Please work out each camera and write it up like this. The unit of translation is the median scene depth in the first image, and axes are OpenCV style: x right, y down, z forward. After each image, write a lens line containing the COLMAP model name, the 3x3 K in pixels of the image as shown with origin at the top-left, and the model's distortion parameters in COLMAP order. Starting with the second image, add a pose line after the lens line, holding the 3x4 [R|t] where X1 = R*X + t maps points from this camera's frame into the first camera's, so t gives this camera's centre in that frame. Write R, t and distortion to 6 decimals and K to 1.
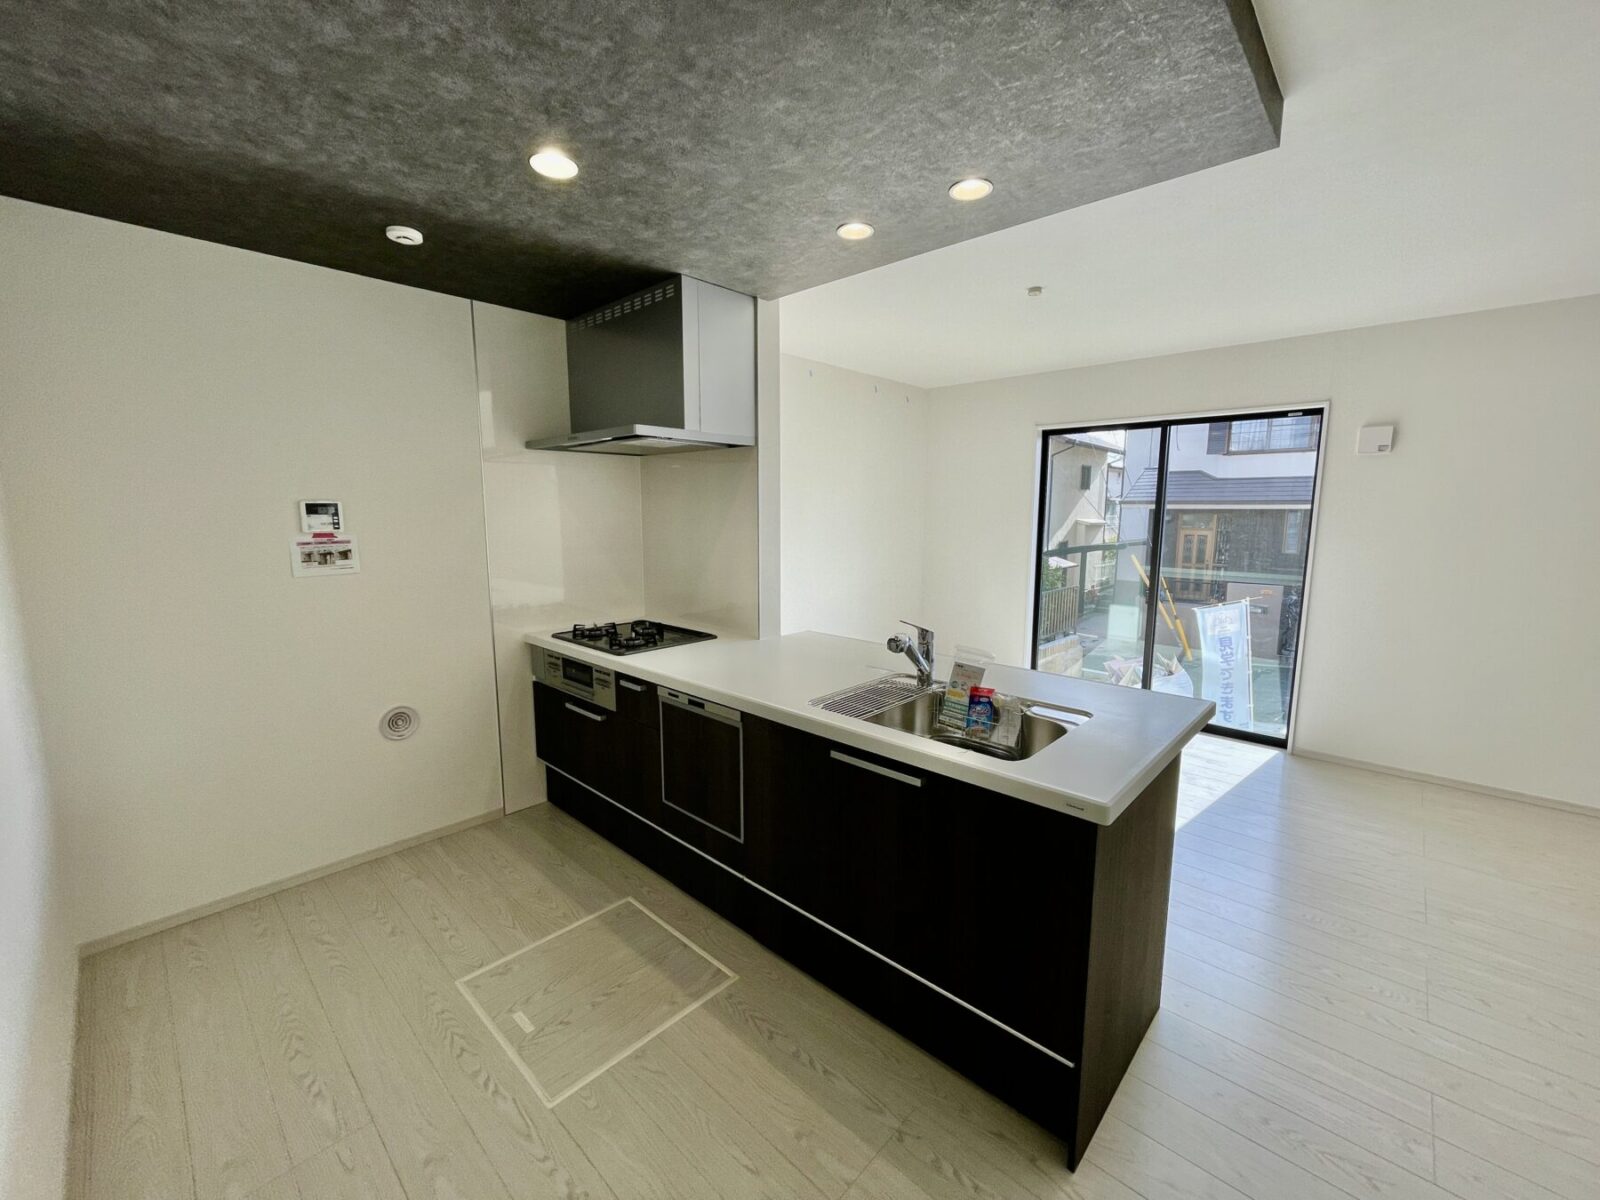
lens RADIAL K [[647.2, 0, 800.0], [0, 647.2, 600.0], [0, 0, 1]] dist [-0.000550, -0.000126]
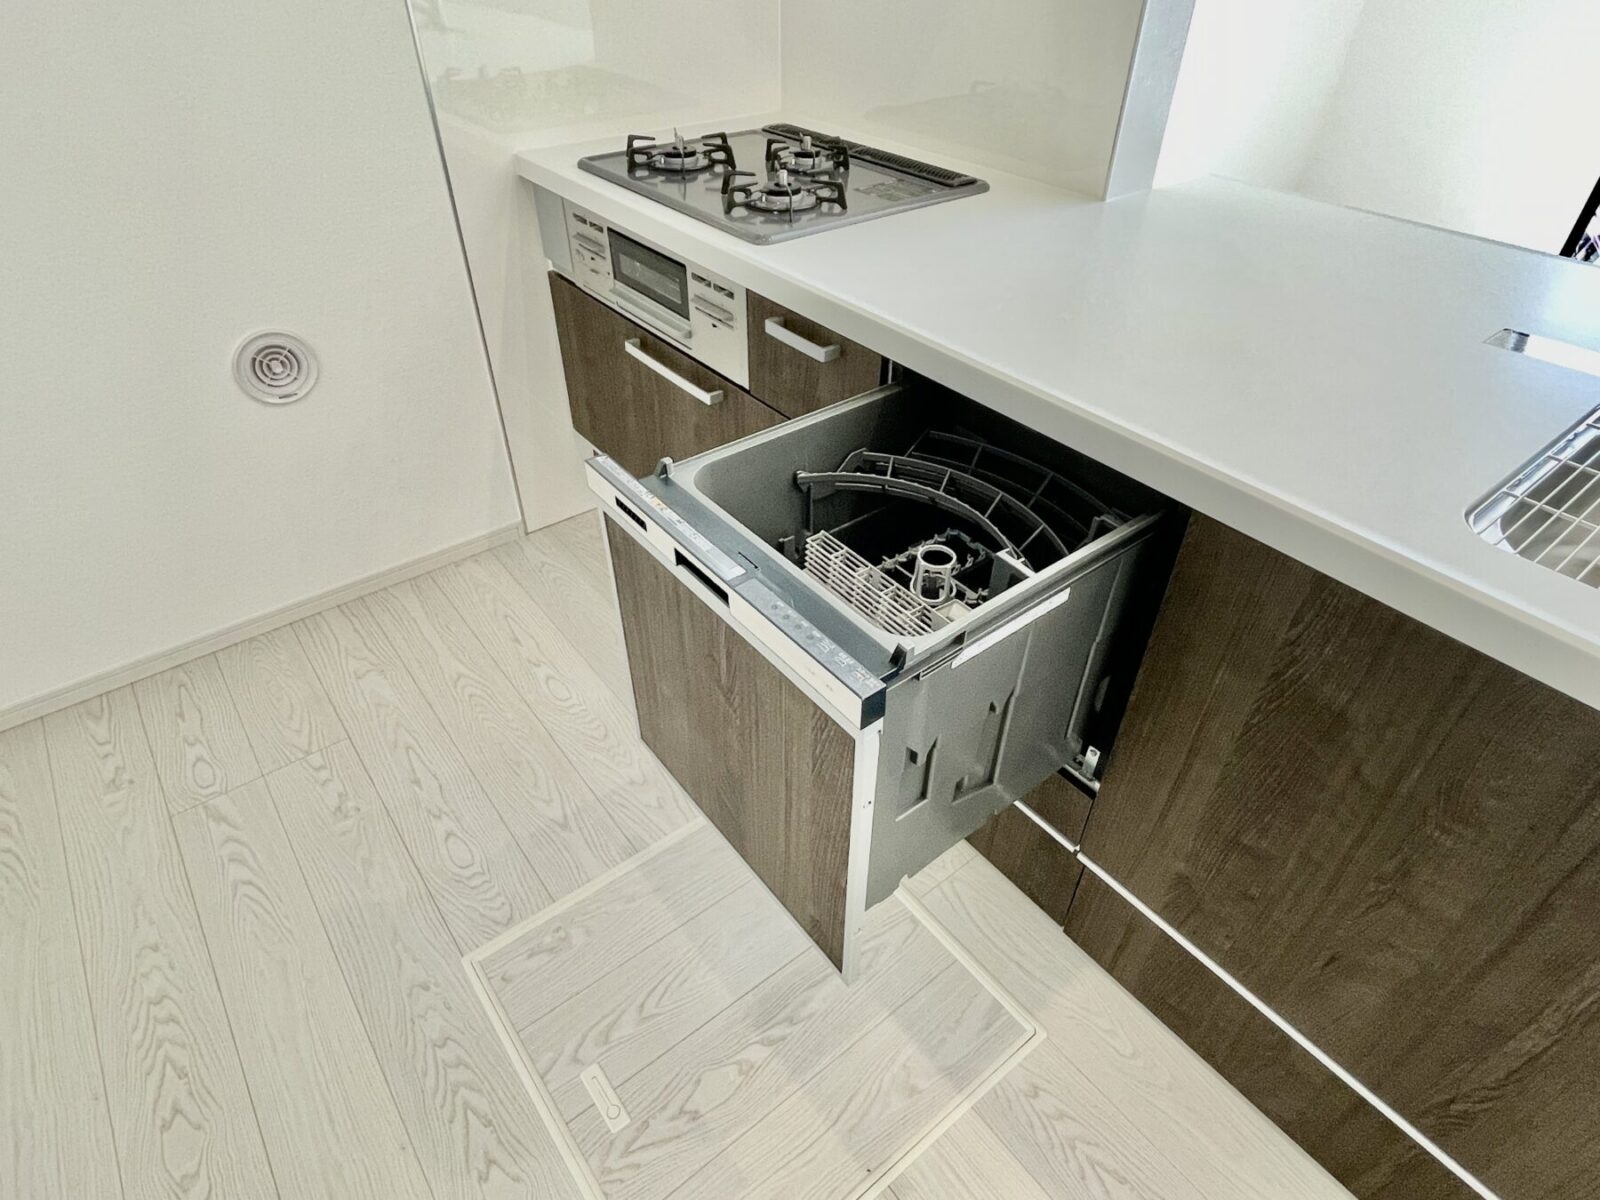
lens RADIAL K [[899.7, 0, 800.0], [0, 899.7, 600.0], [0, 0, 1]] dist [-0.000467, -0.001376]
pose [[0.988228, 0.099614, -0.116117, -0.164324], [-0.025770, 0.856519, 0.515471, -0.005894], [0.150805, -0.506411, 0.849003, 0.433483]]
